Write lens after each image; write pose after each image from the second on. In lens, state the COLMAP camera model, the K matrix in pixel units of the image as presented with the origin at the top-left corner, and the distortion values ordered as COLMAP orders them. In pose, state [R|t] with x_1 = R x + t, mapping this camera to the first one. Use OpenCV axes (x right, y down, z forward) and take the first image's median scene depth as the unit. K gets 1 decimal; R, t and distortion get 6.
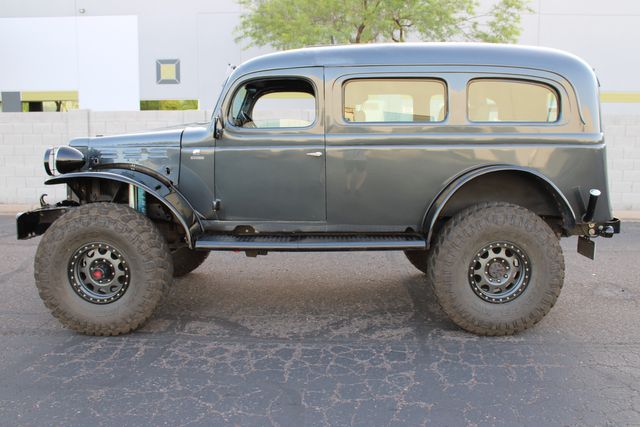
lens RADIAL K [[569.0, 0, 320.0], [0, 569.0, 213.5], [0, 0, 1]] dist [-0.096104, 0.013956]
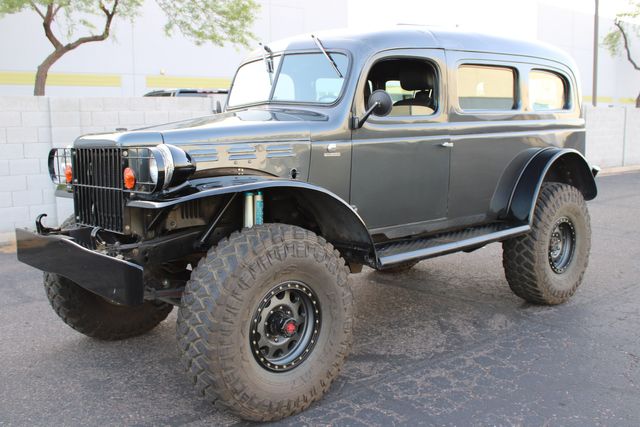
lens RADIAL K [[660.6, 0, 320.0], [0, 660.6, 213.5], [0, 0, 1]] dist [-0.084044, 0.031800]
pose [[0.726851, -0.103528, 0.678948, -0.826162], [0.108411, 0.993475, 0.035429, -0.050367], [-0.678185, 0.047853, 0.733331, 0.342220]]
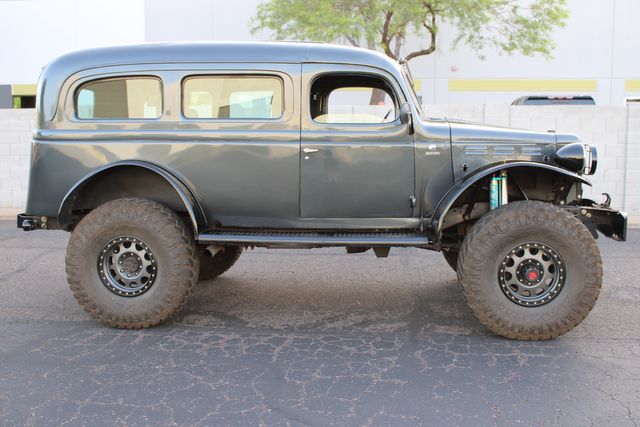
lens RADIAL K [[682.5, 0, 320.0], [0, 682.5, 213.5], [0, 0, 1]] dist [-0.087499, 0.019121]
pose [[0.998183, 0.001819, -0.060225, 0.079656], [-0.003106, 0.999769, -0.021282, 0.034337], [0.060172, 0.021430, 0.997958, -0.212791]]
